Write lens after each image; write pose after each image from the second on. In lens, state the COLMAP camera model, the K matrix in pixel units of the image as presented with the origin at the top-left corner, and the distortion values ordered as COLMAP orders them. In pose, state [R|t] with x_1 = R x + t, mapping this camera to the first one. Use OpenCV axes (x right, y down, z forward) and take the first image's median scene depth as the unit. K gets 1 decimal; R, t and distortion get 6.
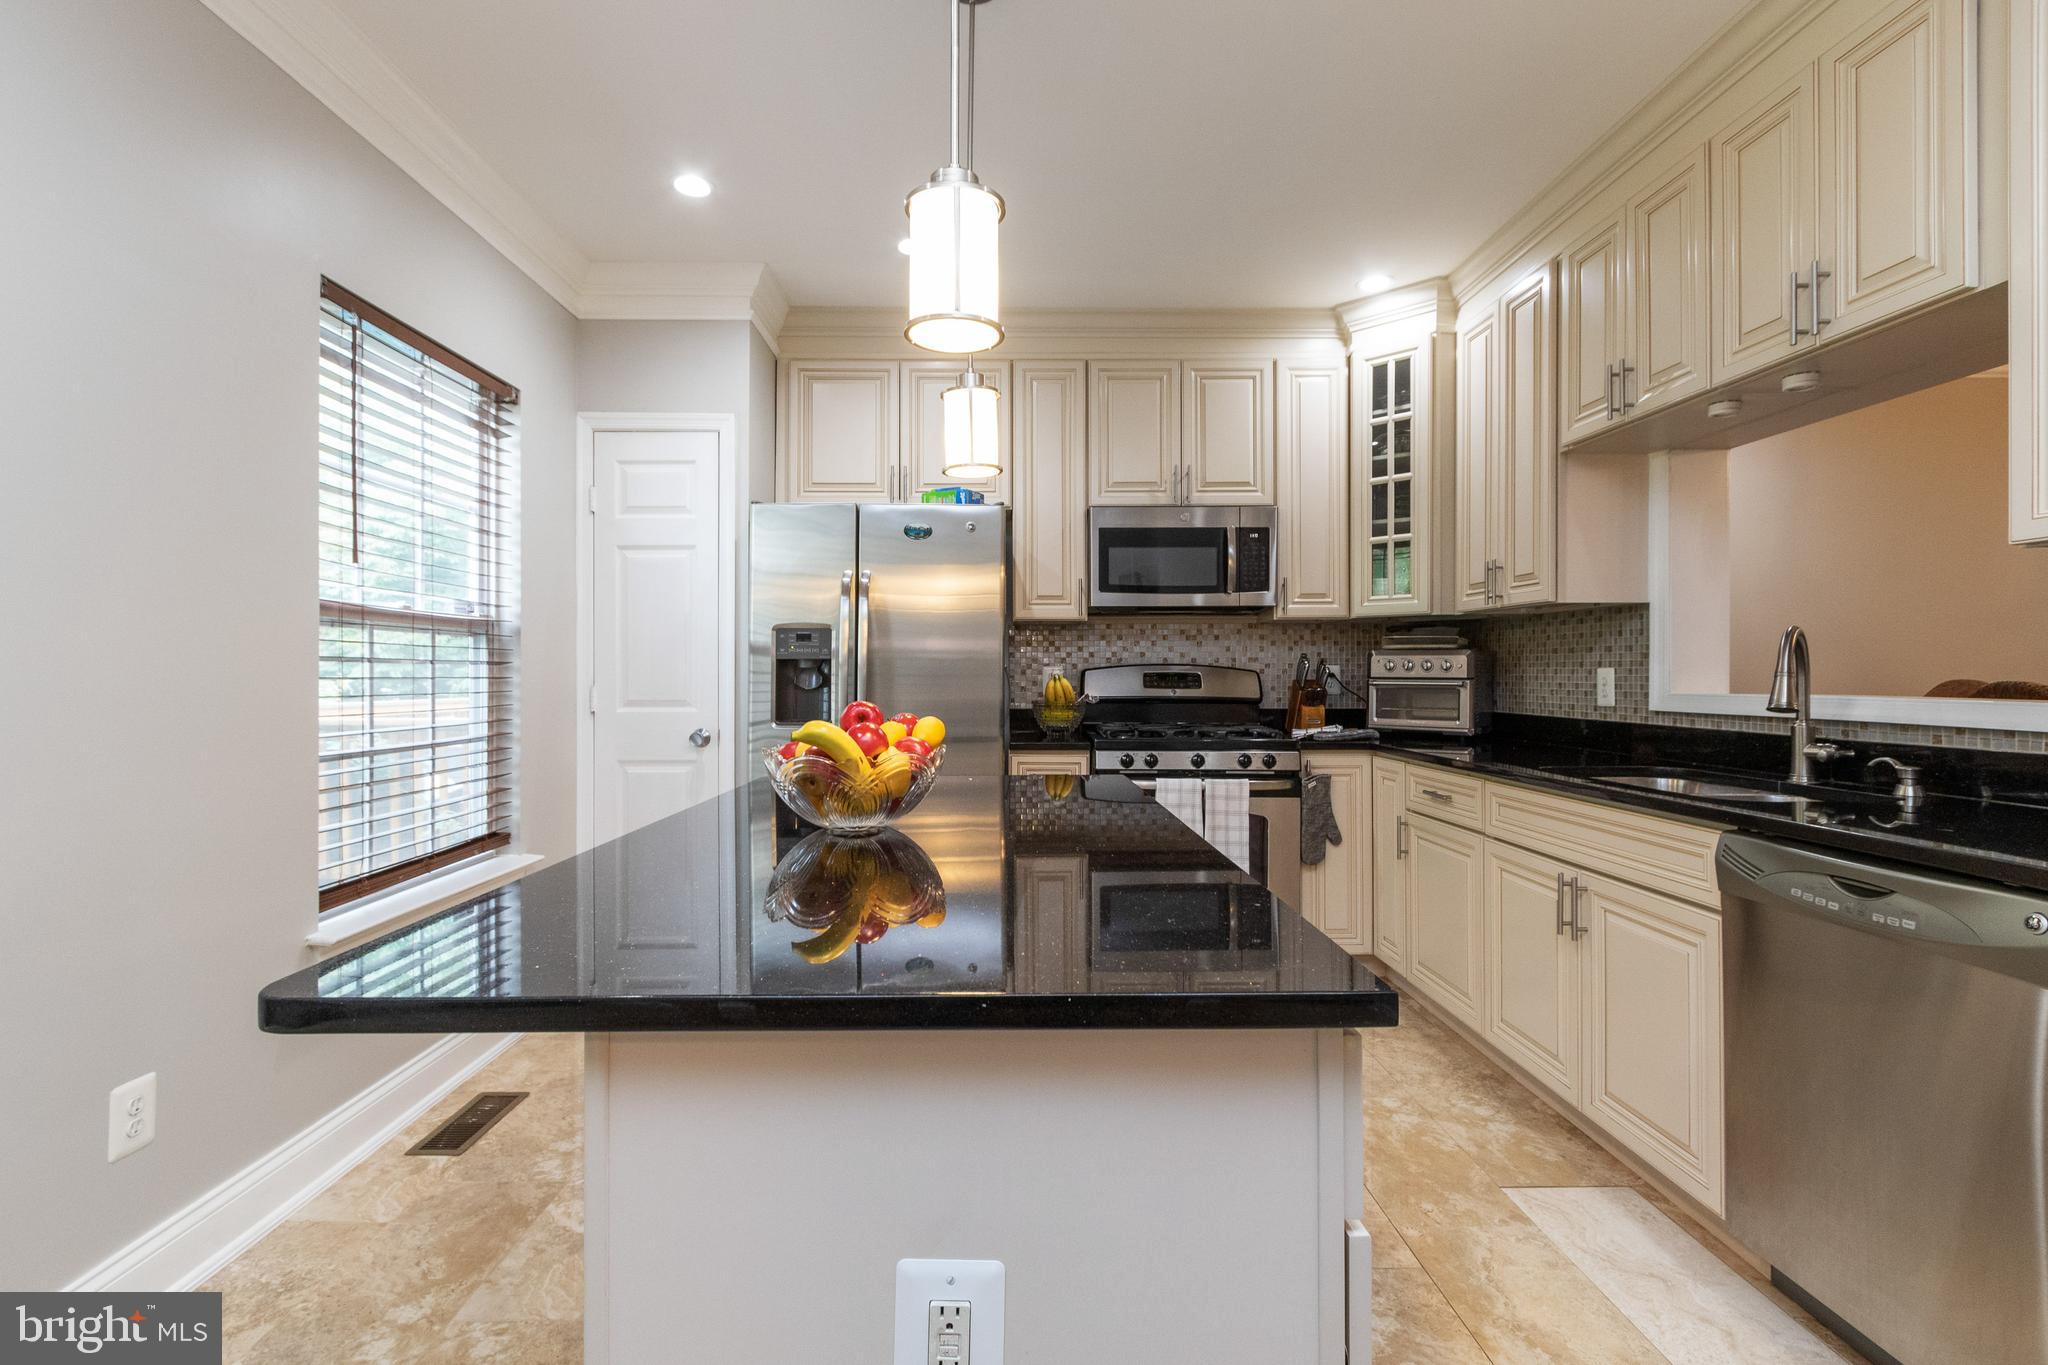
lens RADIAL K [[943.5, 0, 1012.5], [0, 943.5, 676.7], [0, 0, 1]] dist [0.012062, -0.000432]
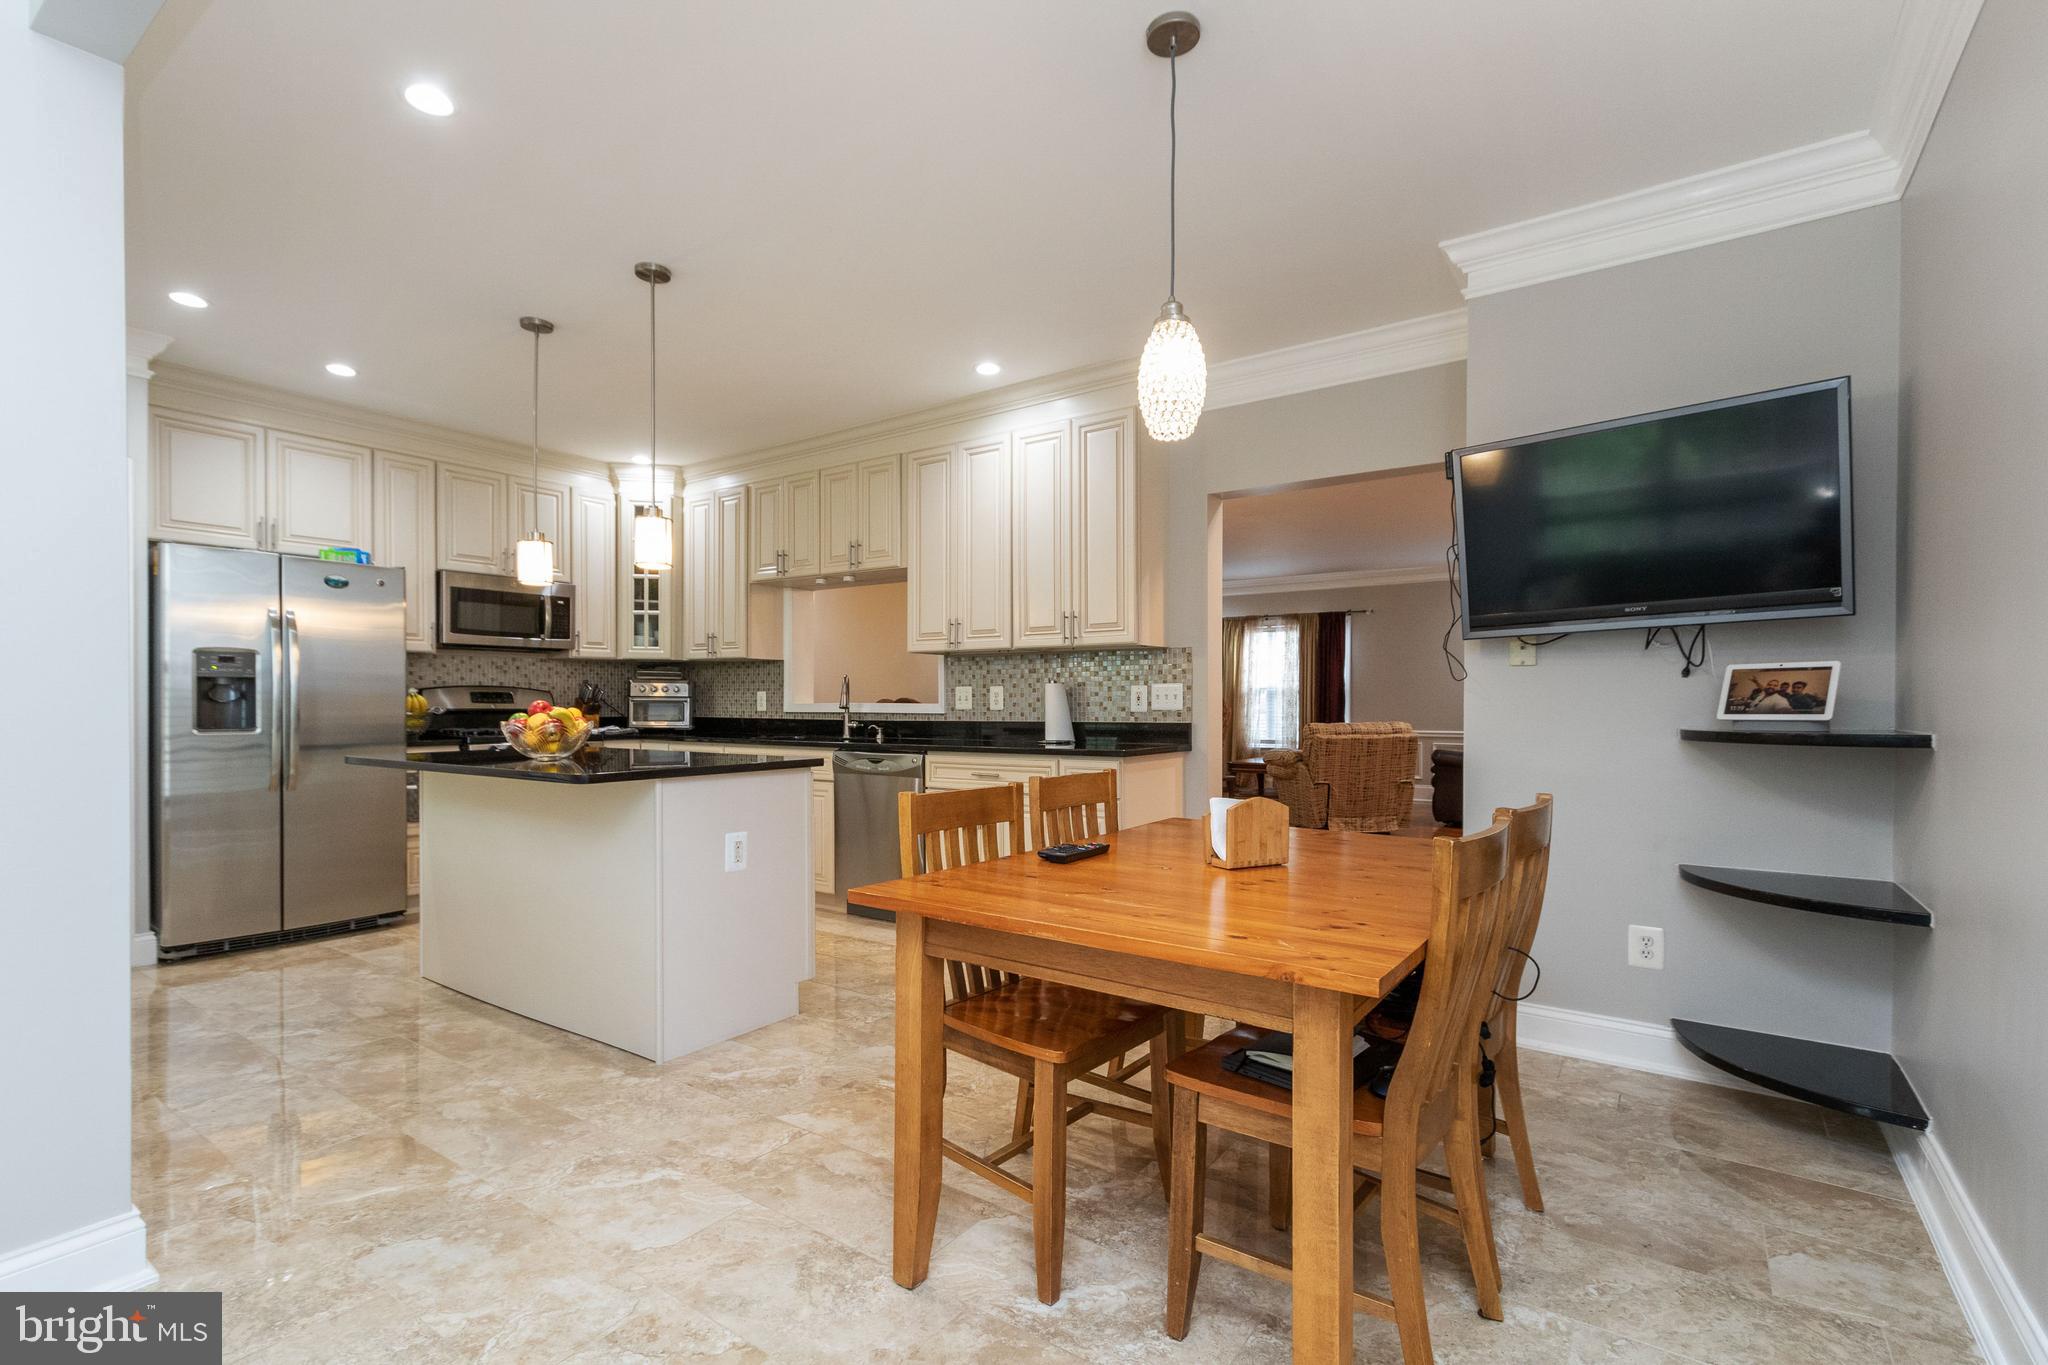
lens RADIAL K [[940.9, 0, 1013.2], [0, 940.9, 696.1], [0, 0, 1]] dist [-0.000709, -0.000279]
pose [[0.588868, 0.007506, 0.808195, -0.598040], [-0.001118, 0.999963, -0.008473, 0.014856], [-0.808229, 0.004085, 0.588855, -0.530159]]
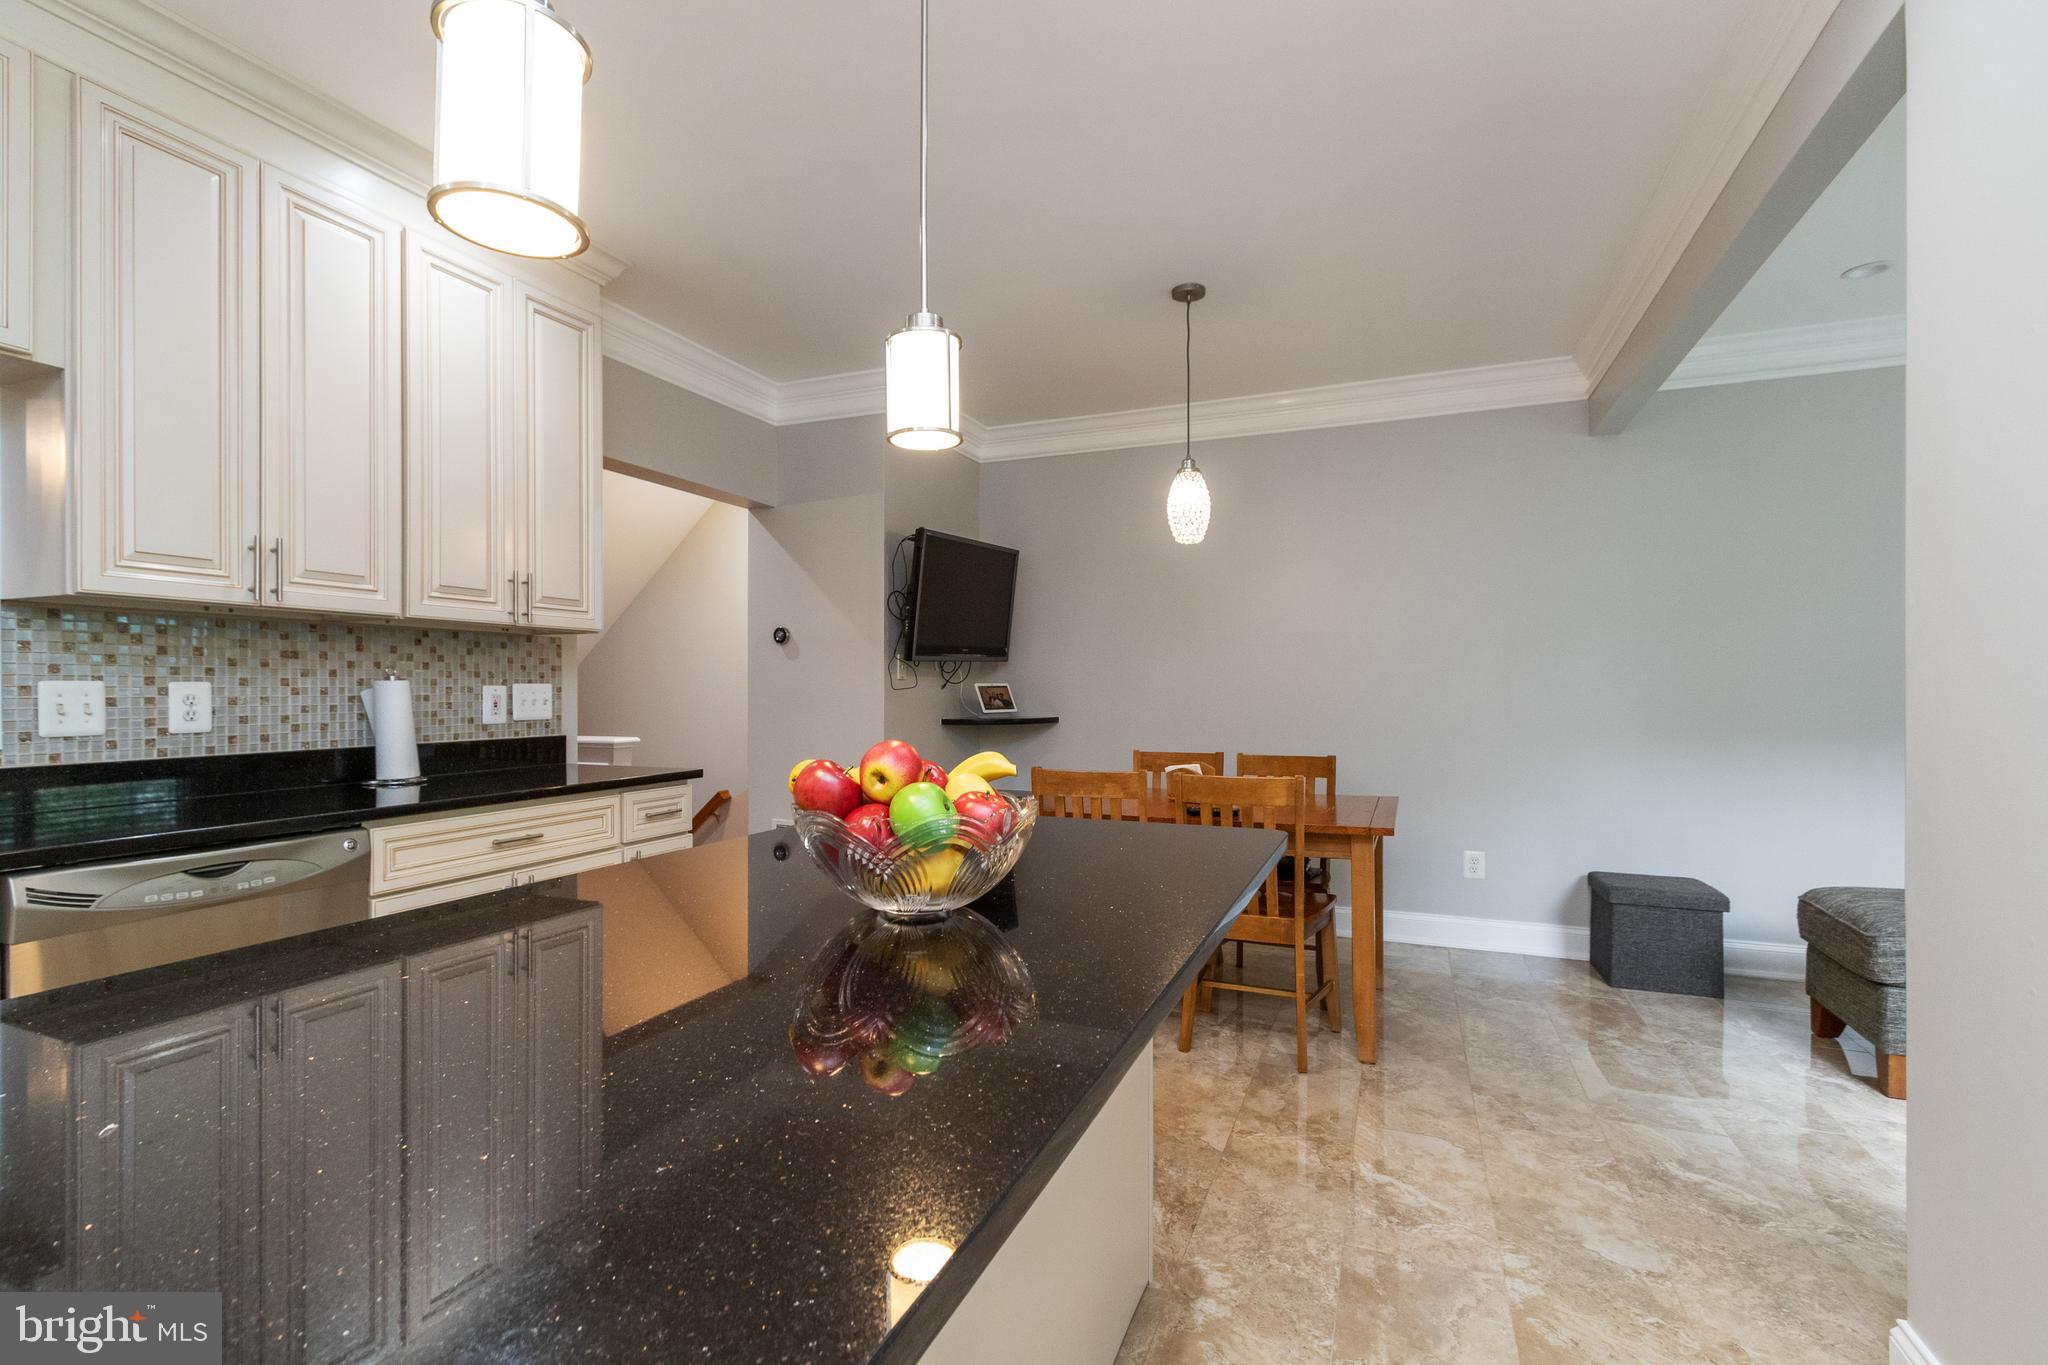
lens RADIAL K [[940.9, 0, 1013.2], [0, 940.9, 696.1], [0, 0, 1]] dist [-0.000709, -0.000279]
pose [[-0.919348, -0.000220, 0.393444, -0.244938], [0.001725, 0.999988, 0.004590, -0.005061], [-0.393441, 0.004899, -0.919337, 0.755354]]
